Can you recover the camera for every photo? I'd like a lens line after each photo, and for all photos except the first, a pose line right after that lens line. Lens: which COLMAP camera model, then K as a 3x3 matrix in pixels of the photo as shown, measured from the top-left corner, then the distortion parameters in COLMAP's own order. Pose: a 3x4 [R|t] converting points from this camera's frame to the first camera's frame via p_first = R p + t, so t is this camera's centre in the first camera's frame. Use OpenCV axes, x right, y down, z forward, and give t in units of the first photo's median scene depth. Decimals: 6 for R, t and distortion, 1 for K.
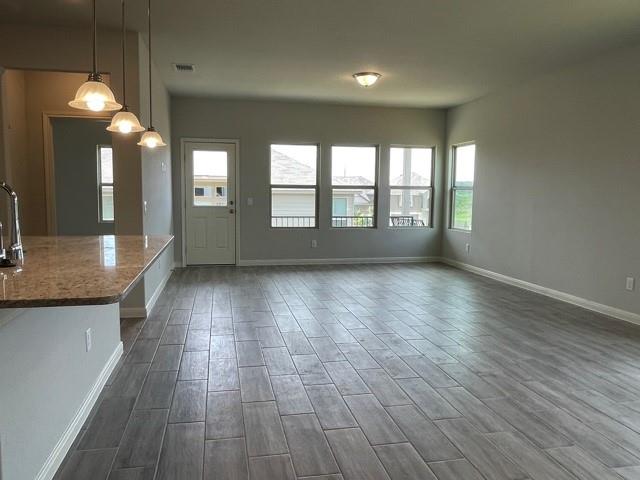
lens RADIAL K [[485.7, 0, 316.5], [0, 485.7, 238.4], [0, 0, 1]] dist [0.002728, -0.005994]
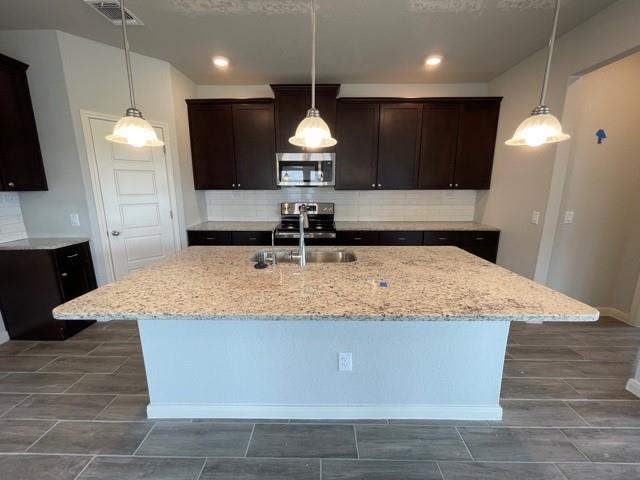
lens RADIAL K [[258.1, 0, 318.3], [0, 258.1, 238.6], [0, 0, 1]] dist [-0.001406, 0.000272]
pose [[-0.211178, 0.184398, -0.959896, 0.005562], [-0.094790, 0.973552, 0.207875, -0.052343], [0.972840, 0.134887, -0.188114, 0.353392]]
